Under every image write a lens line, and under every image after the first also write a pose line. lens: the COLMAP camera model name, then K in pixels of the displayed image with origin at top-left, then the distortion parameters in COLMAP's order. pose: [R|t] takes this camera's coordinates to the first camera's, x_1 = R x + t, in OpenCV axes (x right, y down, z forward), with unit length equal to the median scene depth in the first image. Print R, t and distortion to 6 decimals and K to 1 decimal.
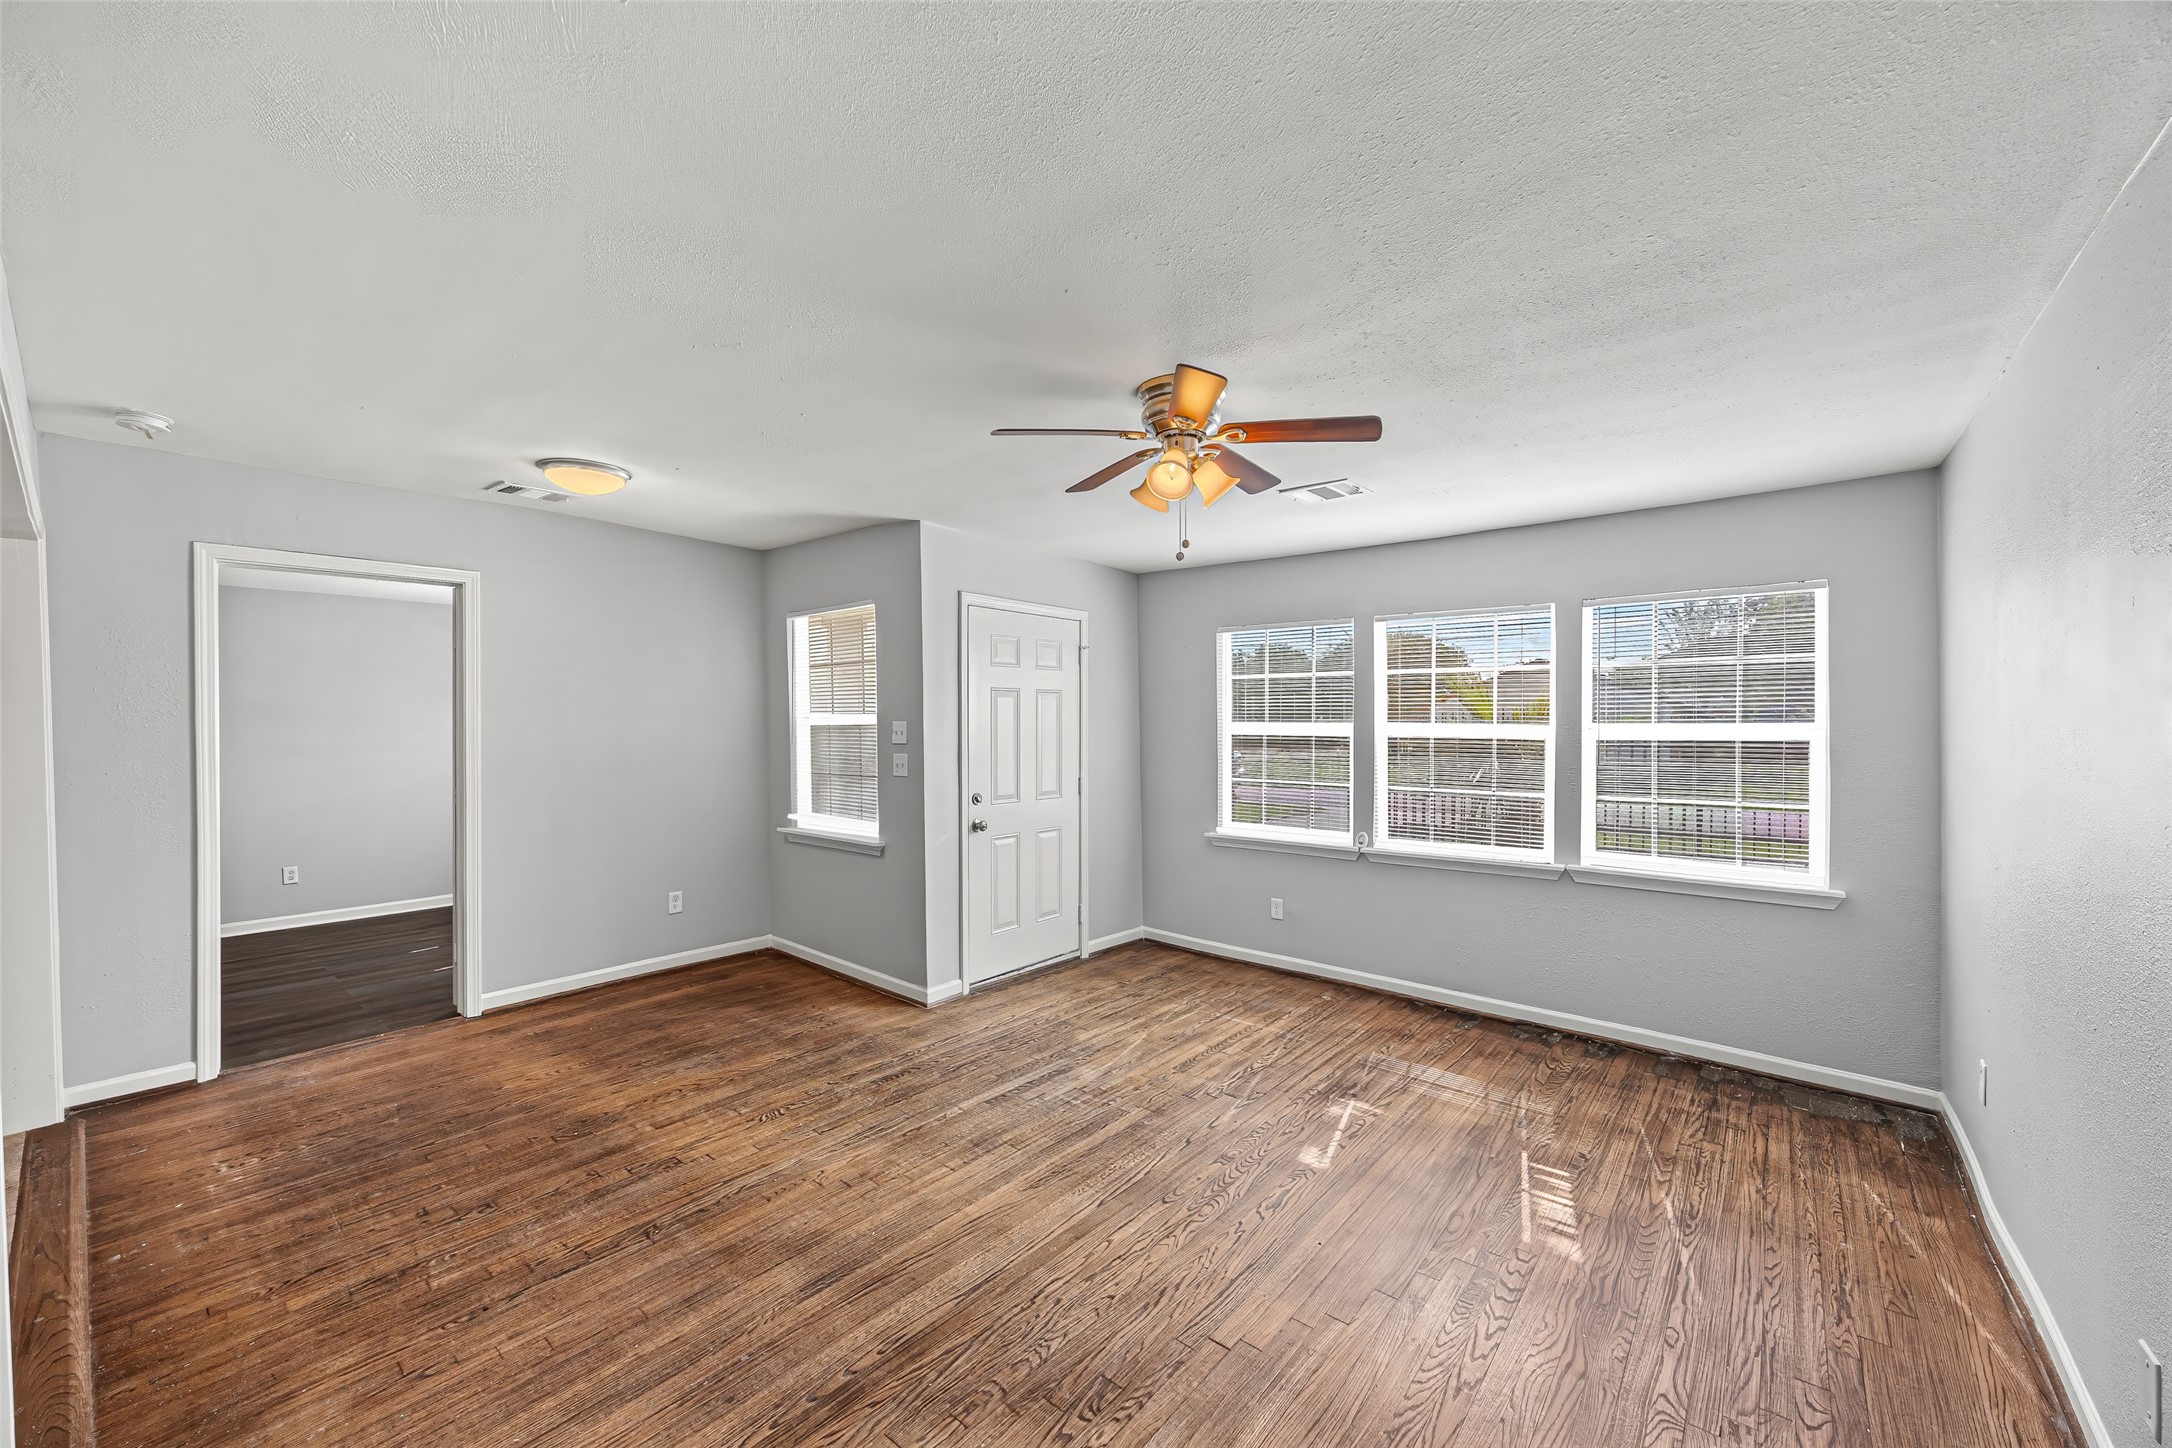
lens RADIAL K [[833.4, 0, 1082.9], [0, 833.4, 720.1], [0, 0, 1]] dist [-0.002008, 0.000182]
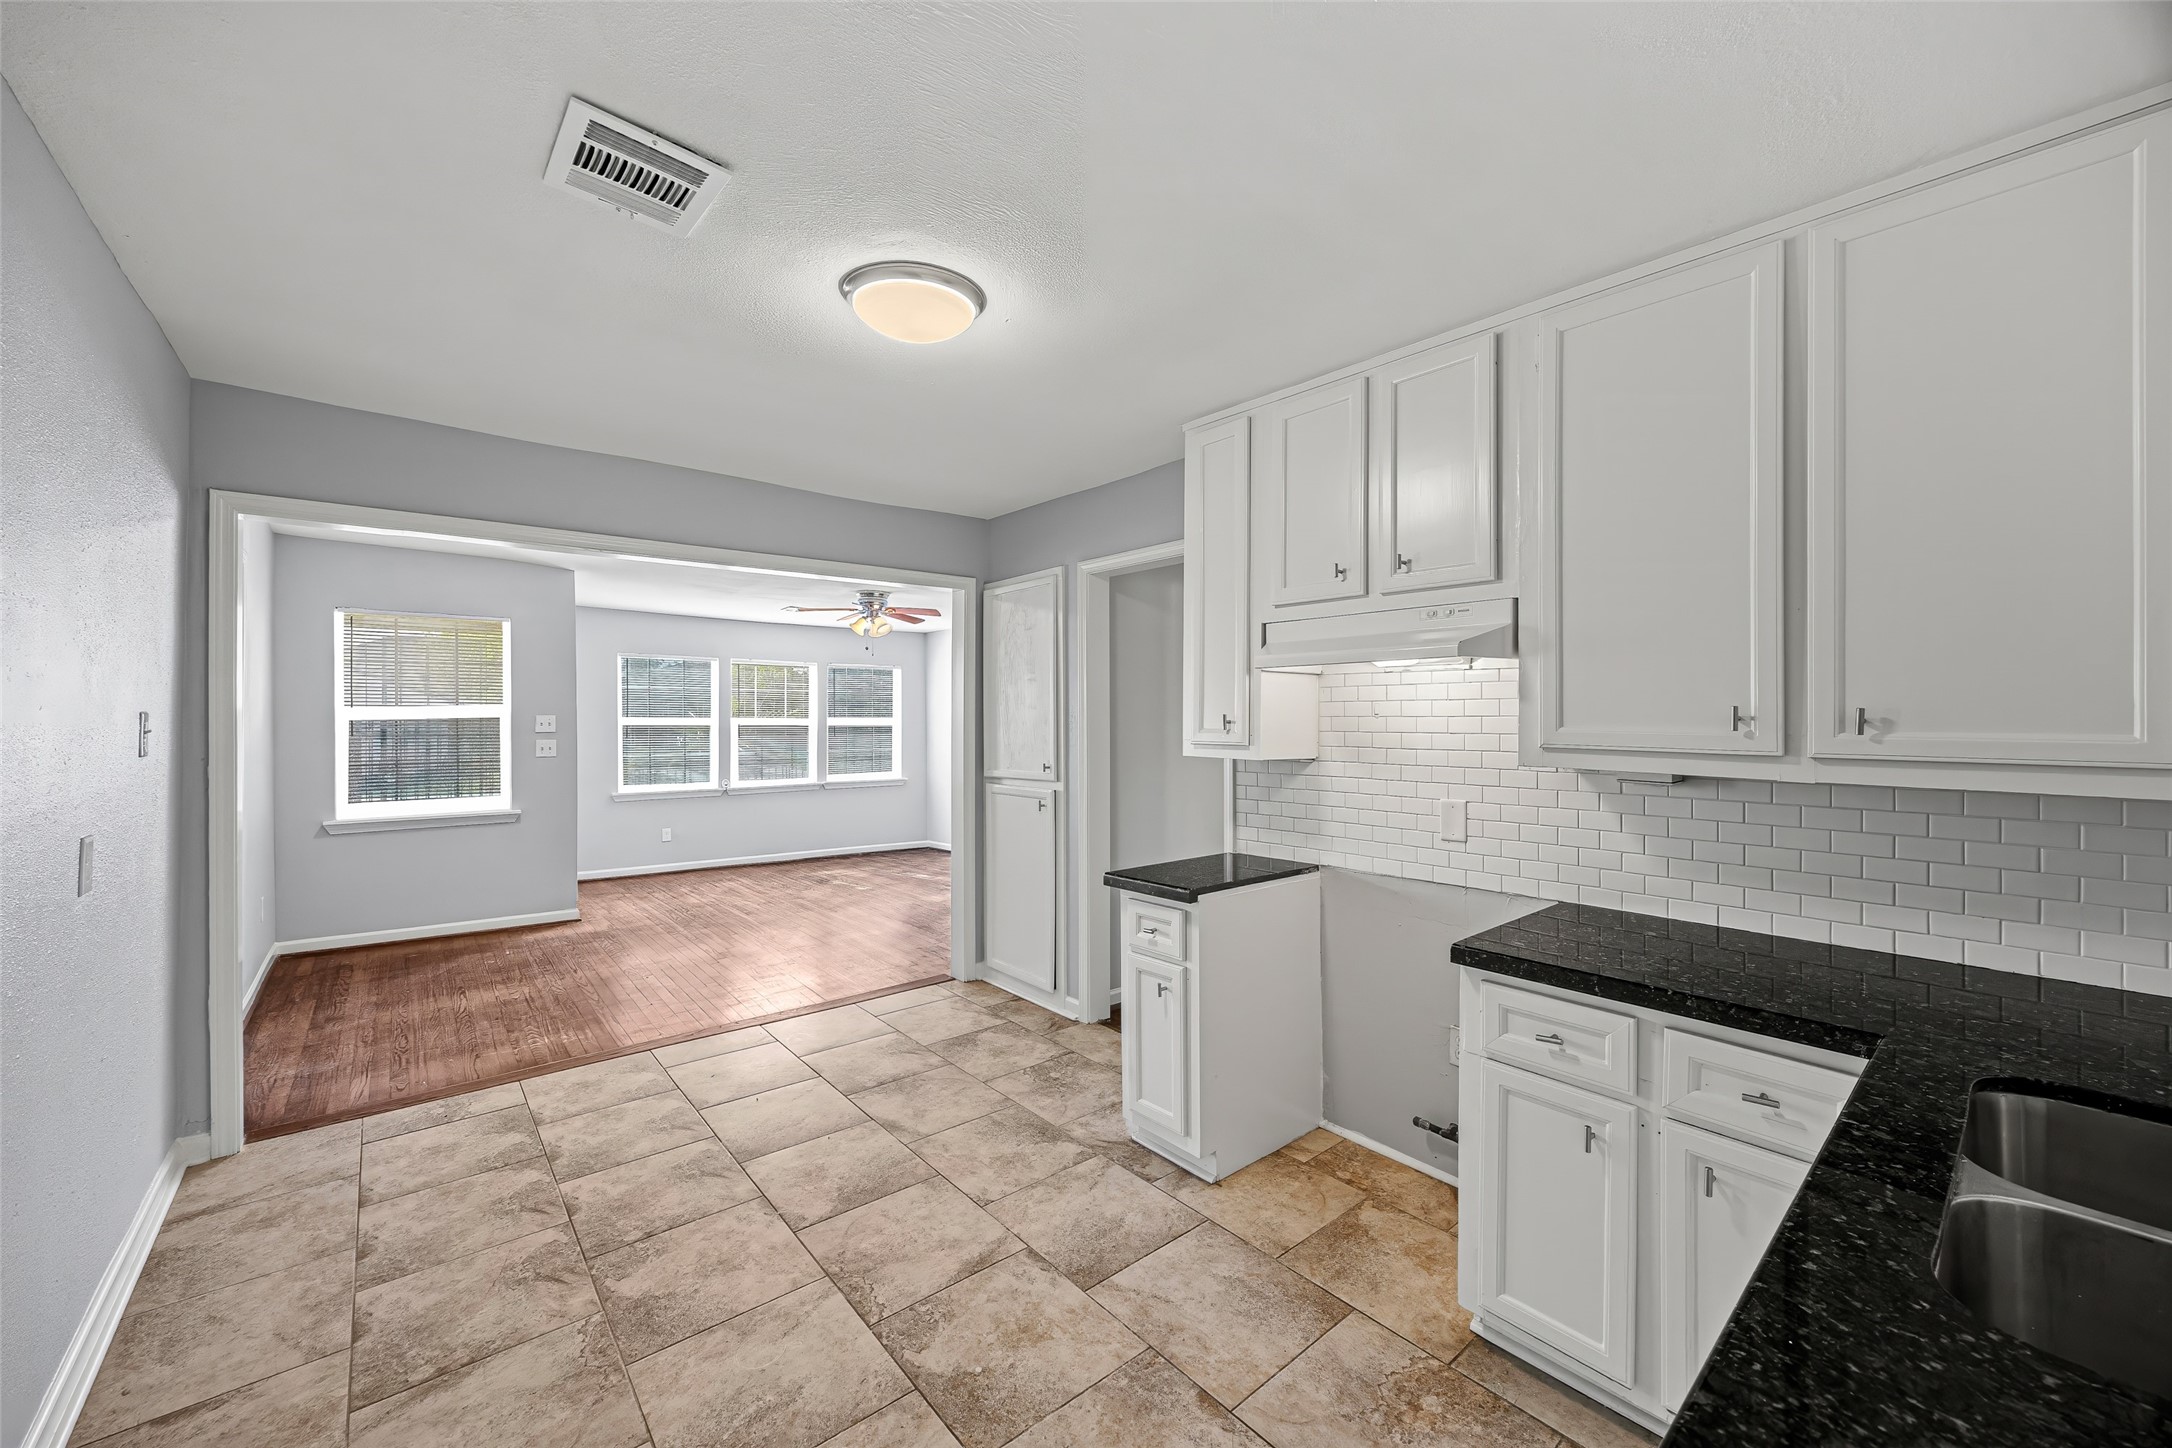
lens RADIAL K [[833.4, 0, 1082.9], [0, 833.4, 720.1], [0, 0, 1]] dist [-0.002008, 0.000182]
pose [[0.177001, 0.000104, 0.984211, -2.057441], [-0.001824, 0.999998, 0.000222, 0.010844], [-0.984209, -0.001834, 0.177001, -0.105628]]
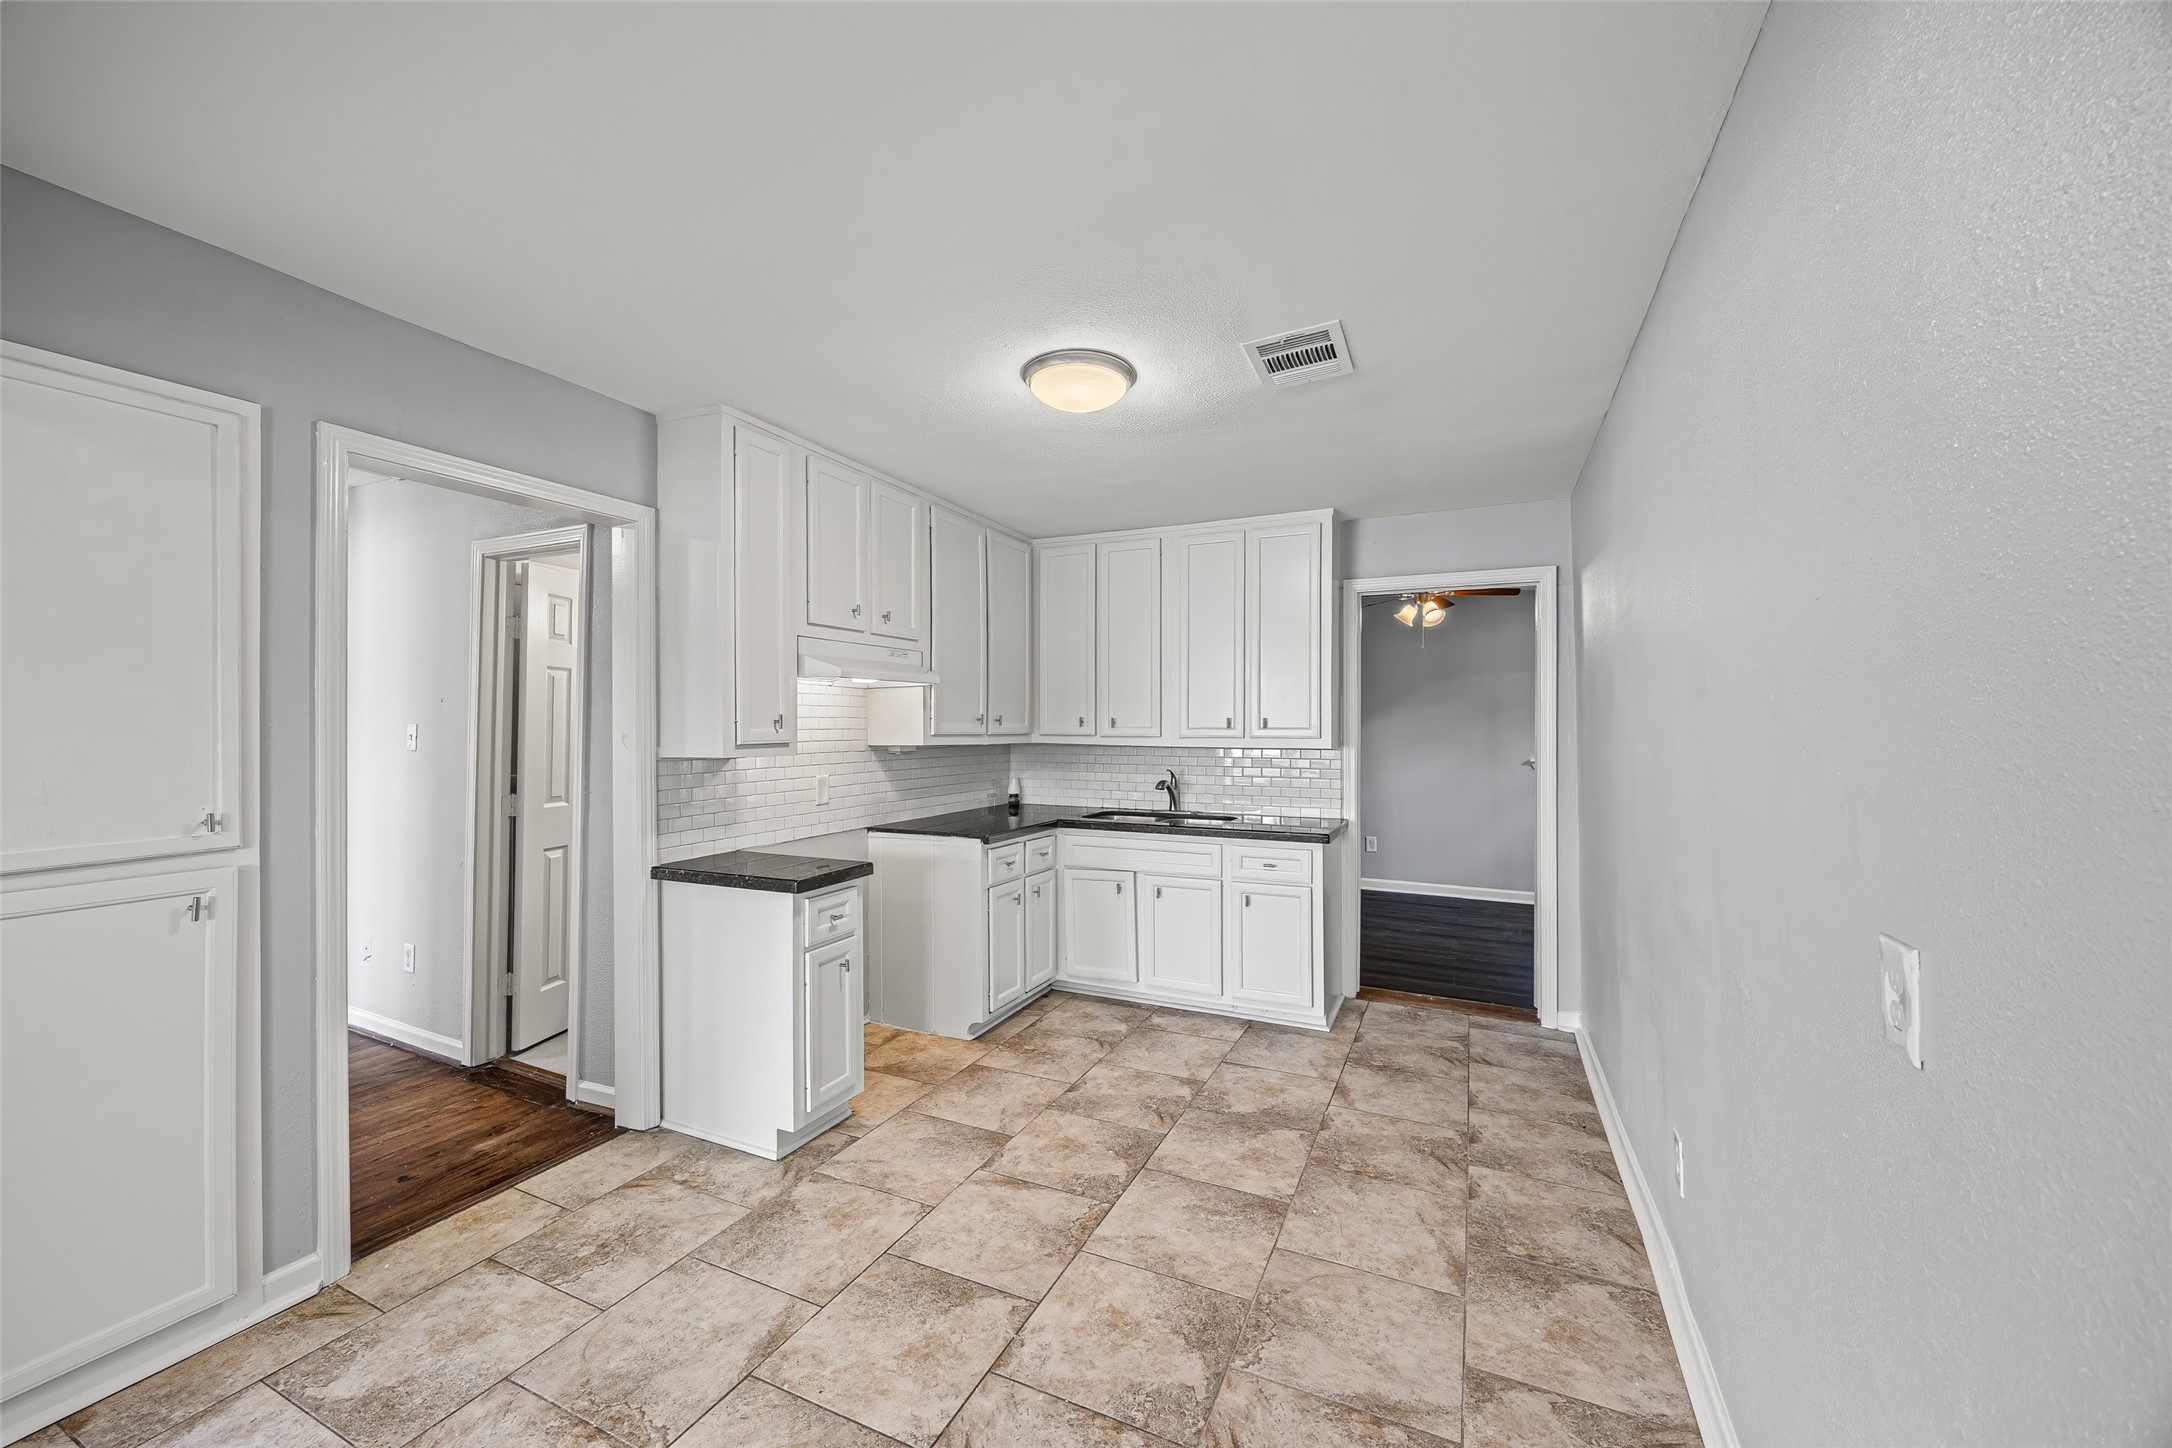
lens RADIAL K [[835.2, 0, 1077.2], [0, 835.2, 725.6], [0, 0, 1]] dist [-0.003015, -0.000362]
pose [[-0.969137, 0.005306, -0.246465, -1.178153], [0.005132, 0.999986, 0.001347, 0.018550], [0.246468, 0.000041, -0.969151, 0.996716]]
